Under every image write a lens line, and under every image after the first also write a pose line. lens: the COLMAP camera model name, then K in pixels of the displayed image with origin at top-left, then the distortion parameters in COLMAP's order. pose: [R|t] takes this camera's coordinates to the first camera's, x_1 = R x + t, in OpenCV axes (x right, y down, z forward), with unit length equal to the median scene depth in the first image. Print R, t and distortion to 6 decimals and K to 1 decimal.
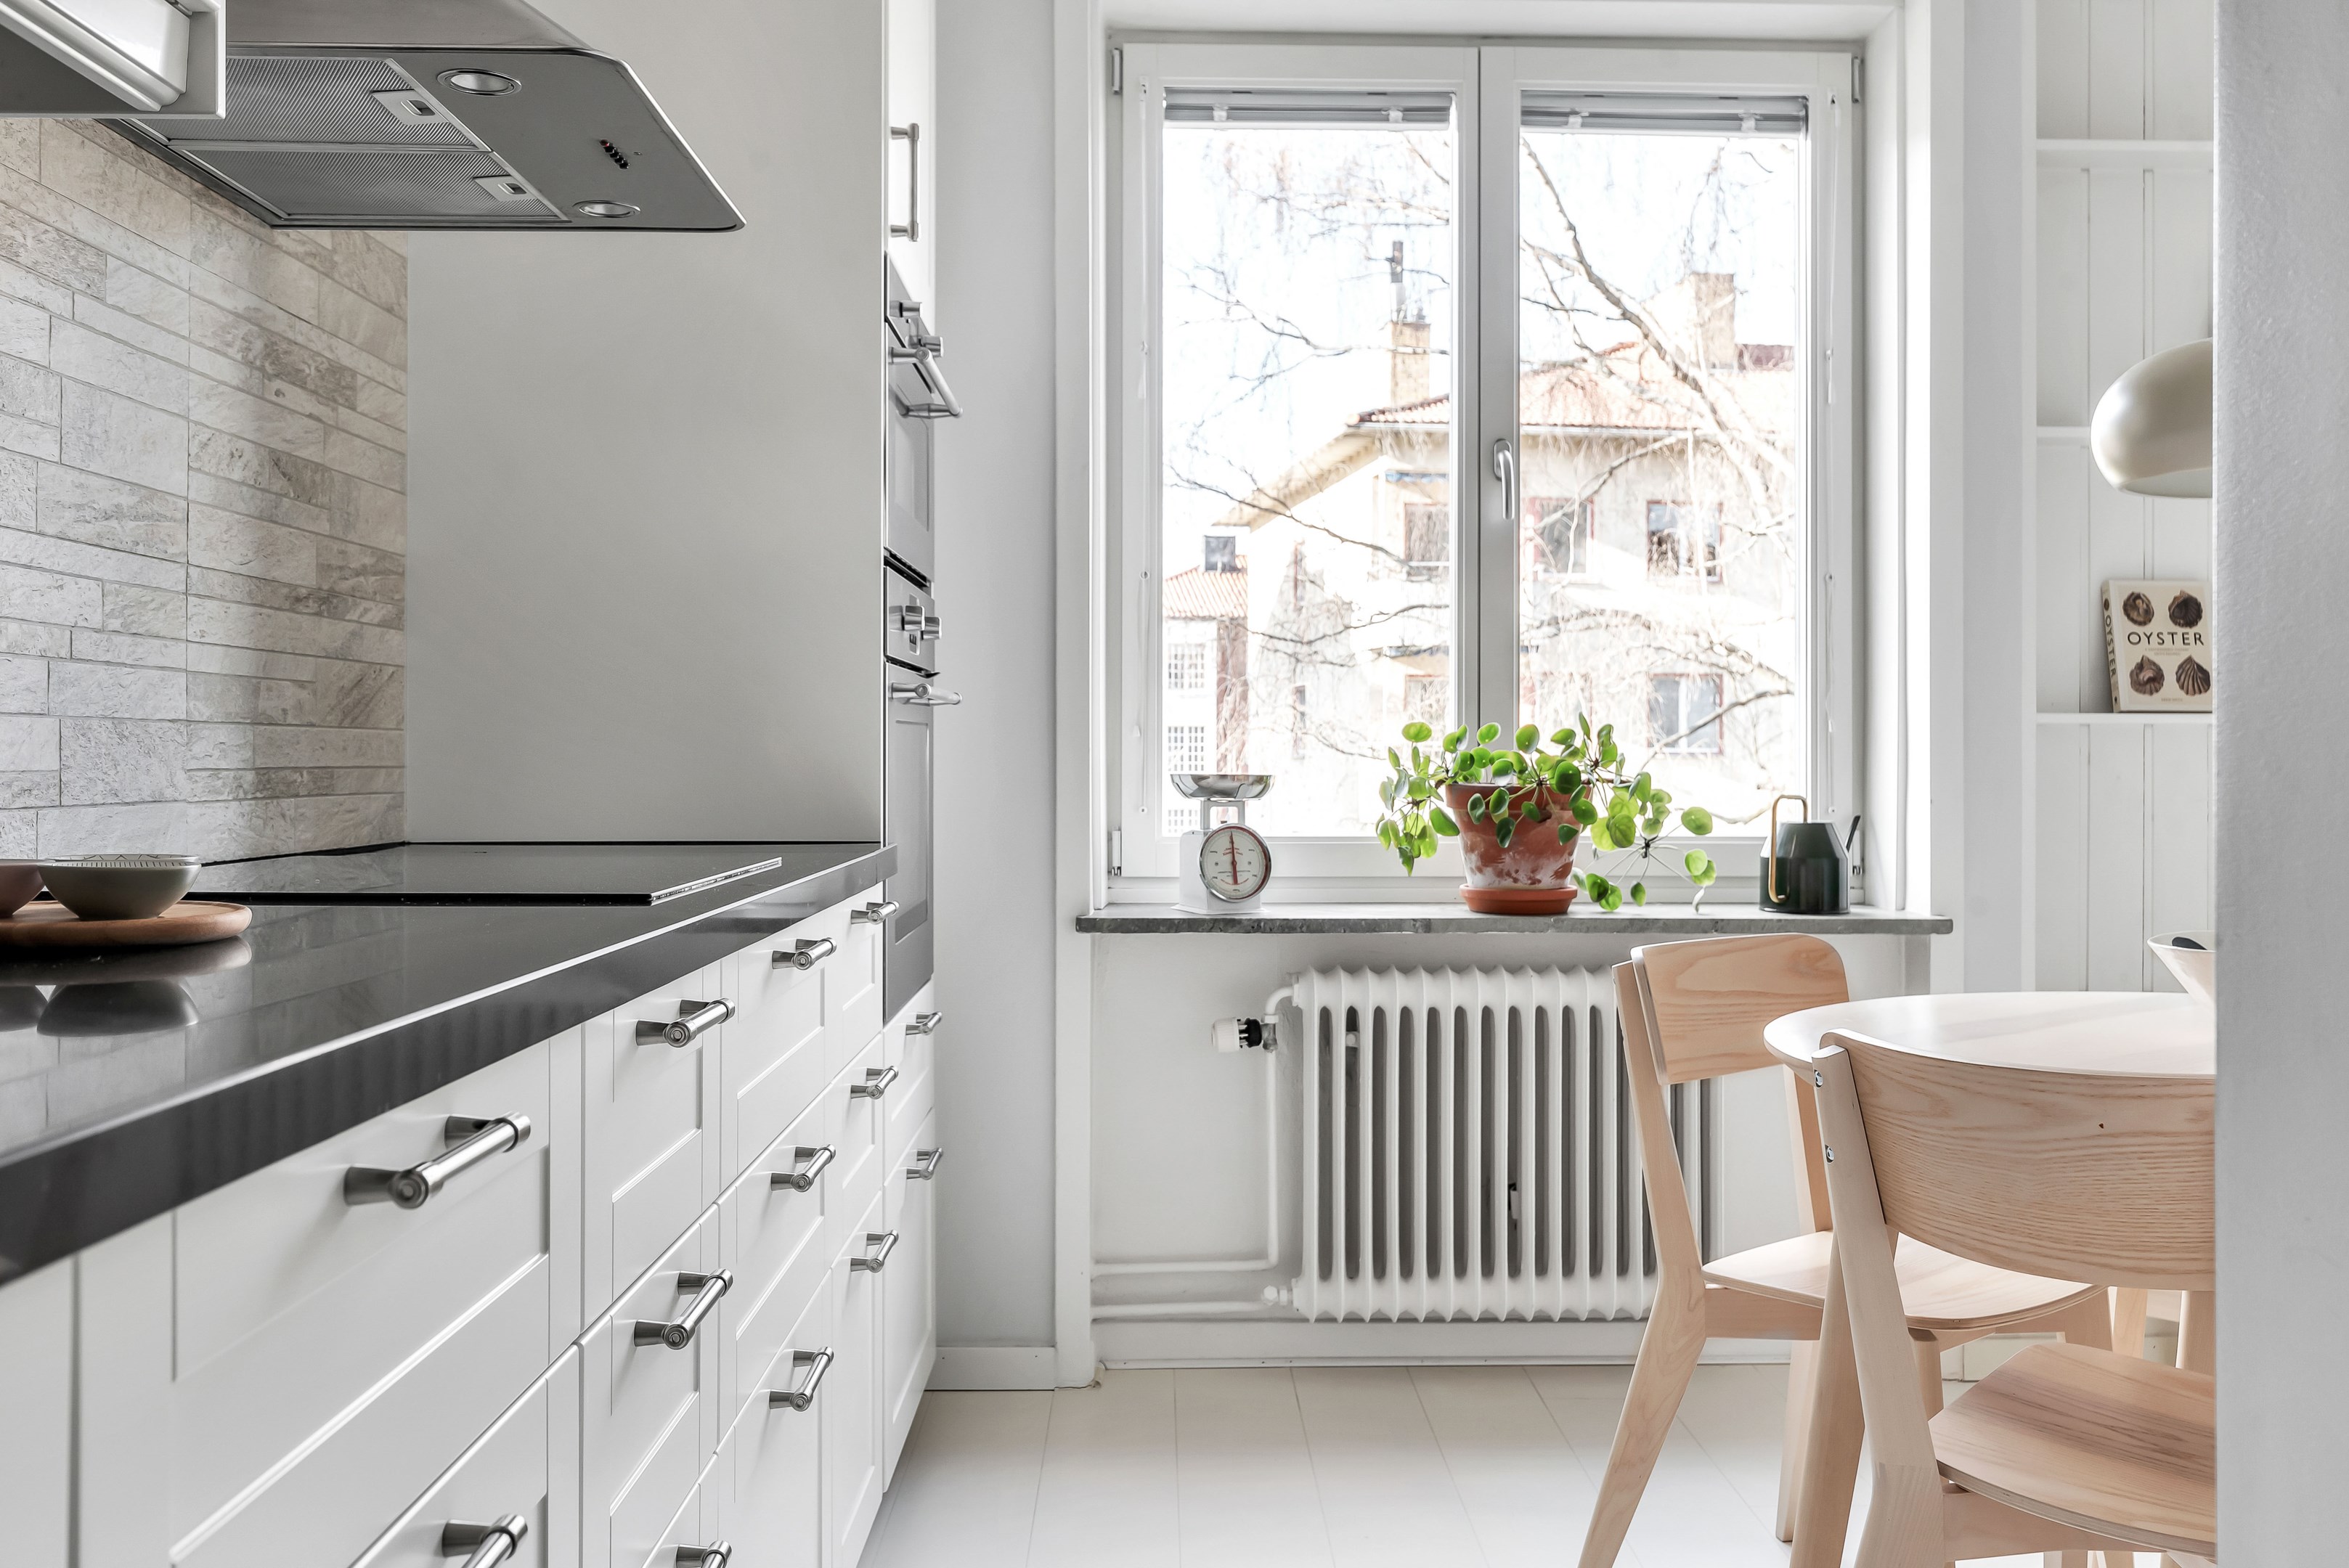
lens RADIAL K [[1283.3, 0, 1171.9], [0, 1283.3, 753.3], [0, 0, 1]] dist [-0.001051, -0.000303]
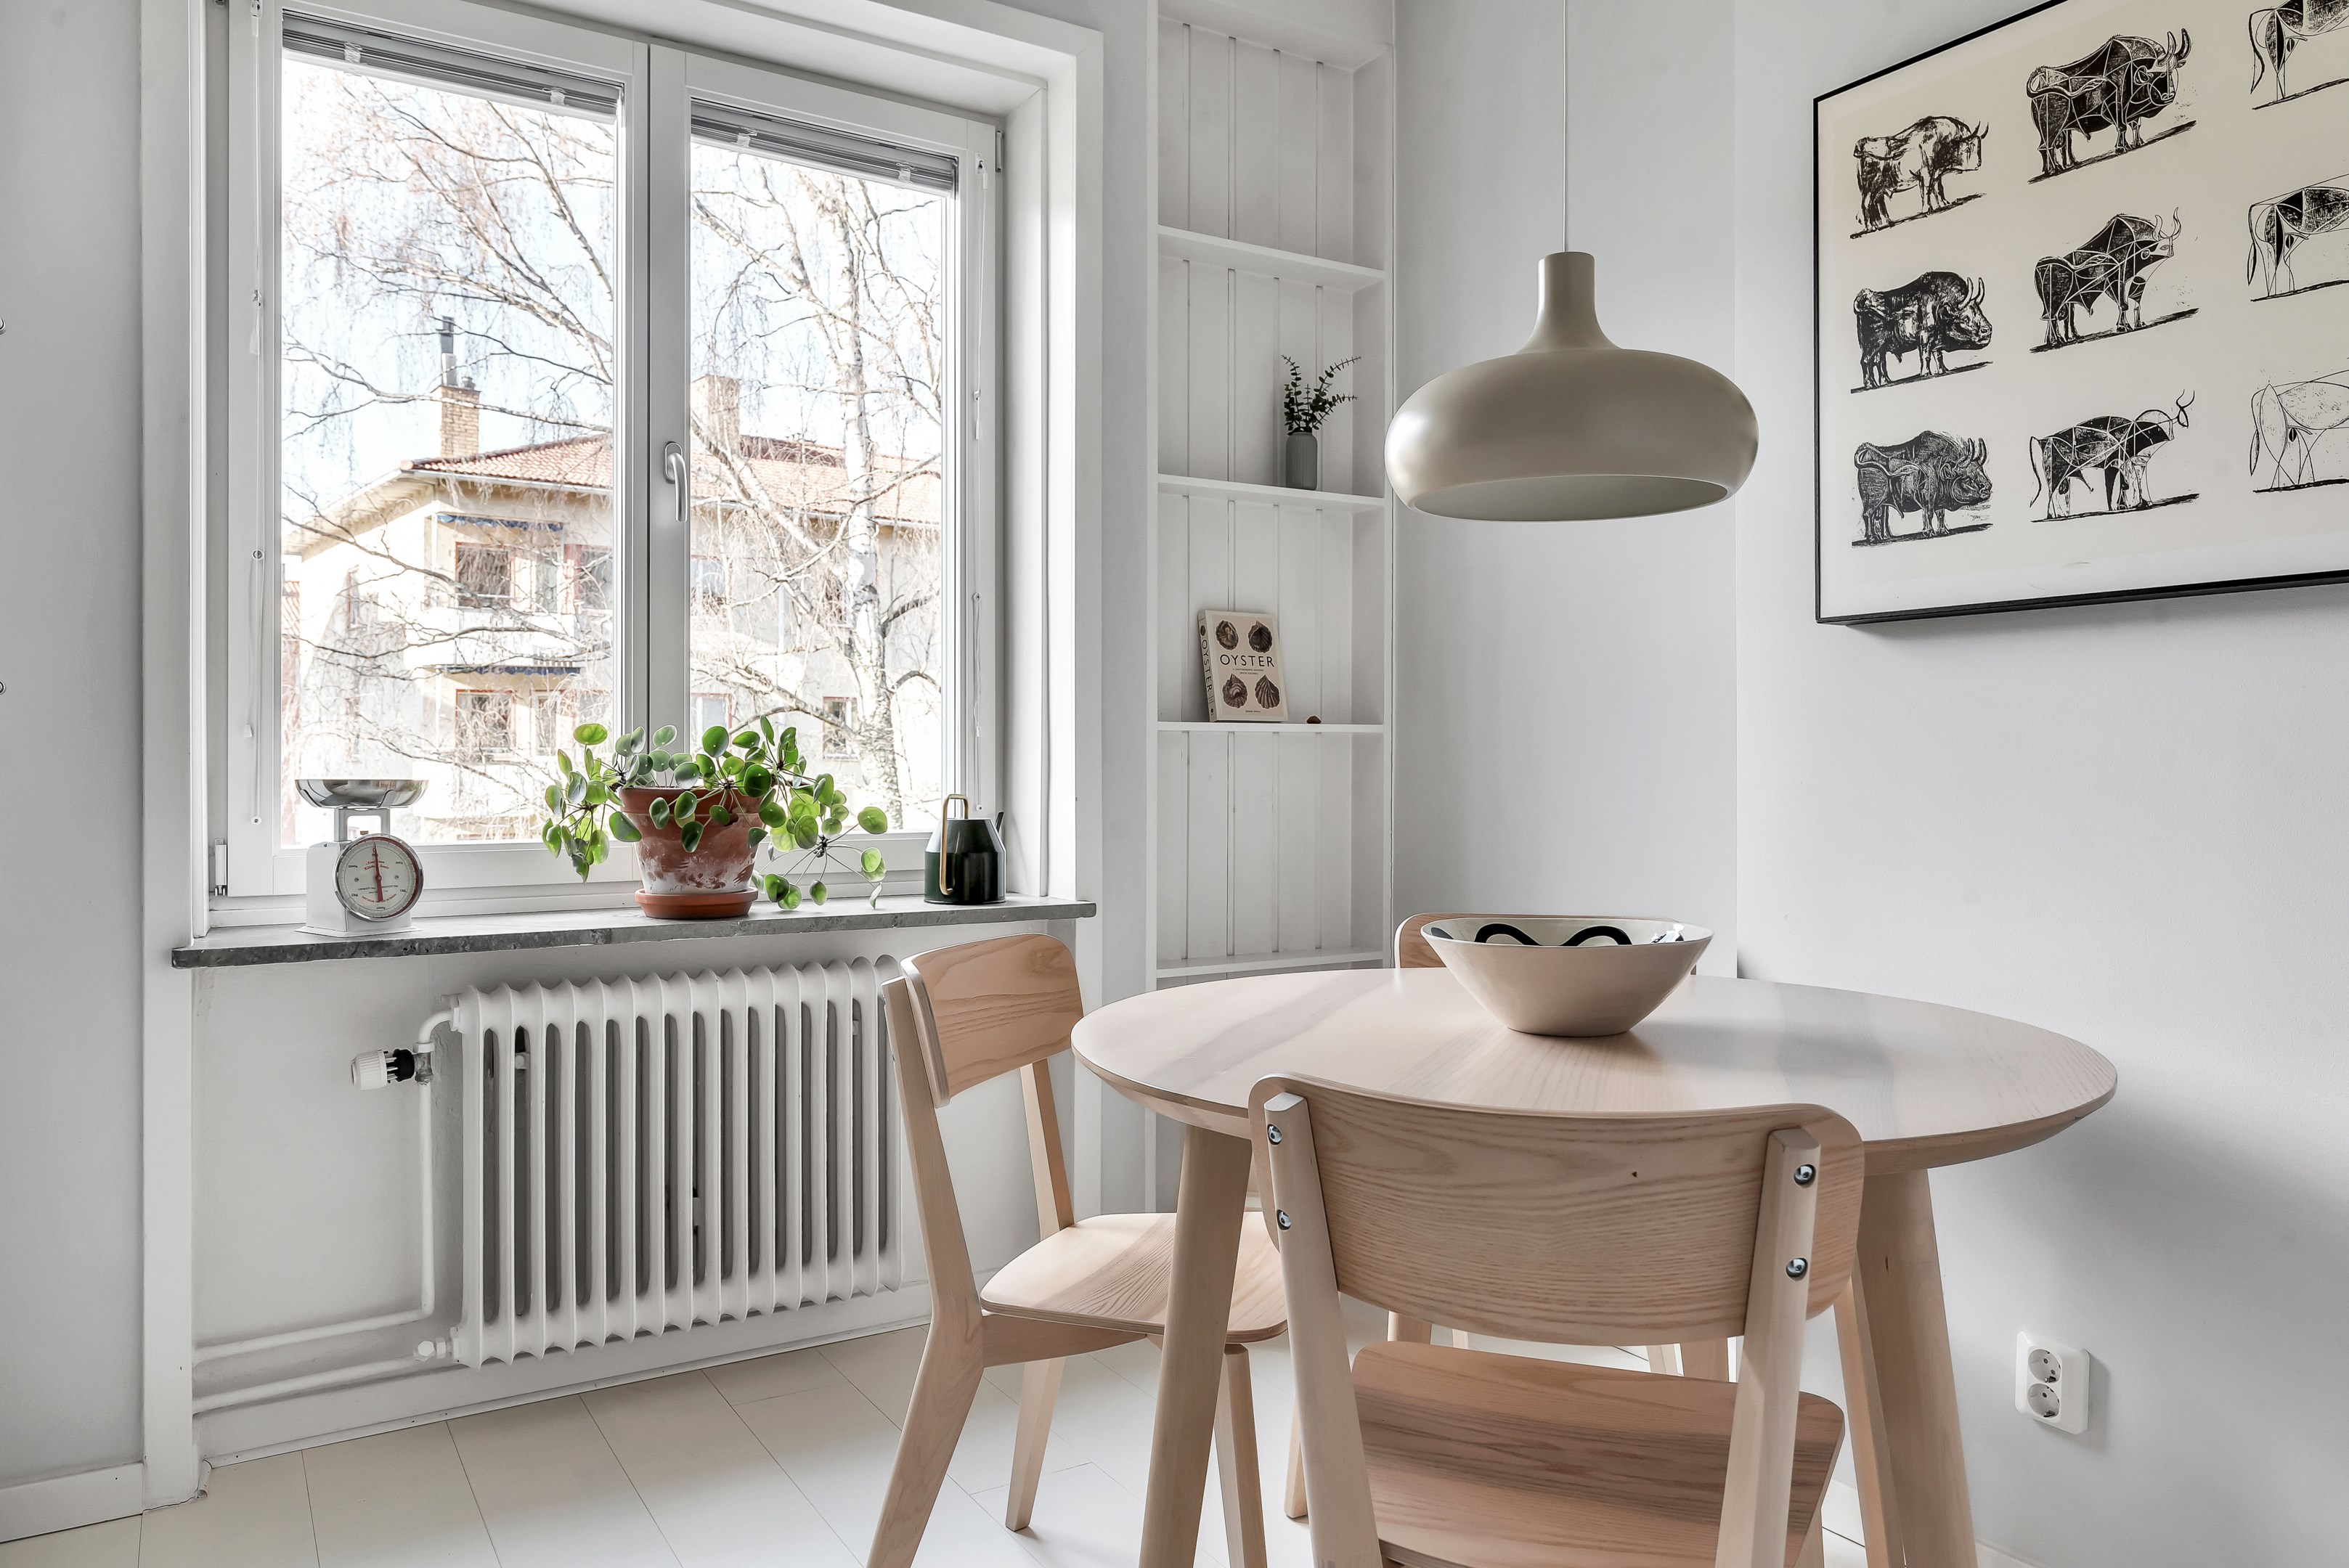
lens RADIAL K [[1525.5, 0, 1181.6], [0, 1525.5, 759.5], [0, 0, 1]] dist [-0.001644, -0.000470]
pose [[0.883733, -0.001353, 0.467990, 0.047646], [0.000091, 0.999996, 0.002719, -0.000598], [-0.467992, -0.002361, 0.883729, -0.219299]]
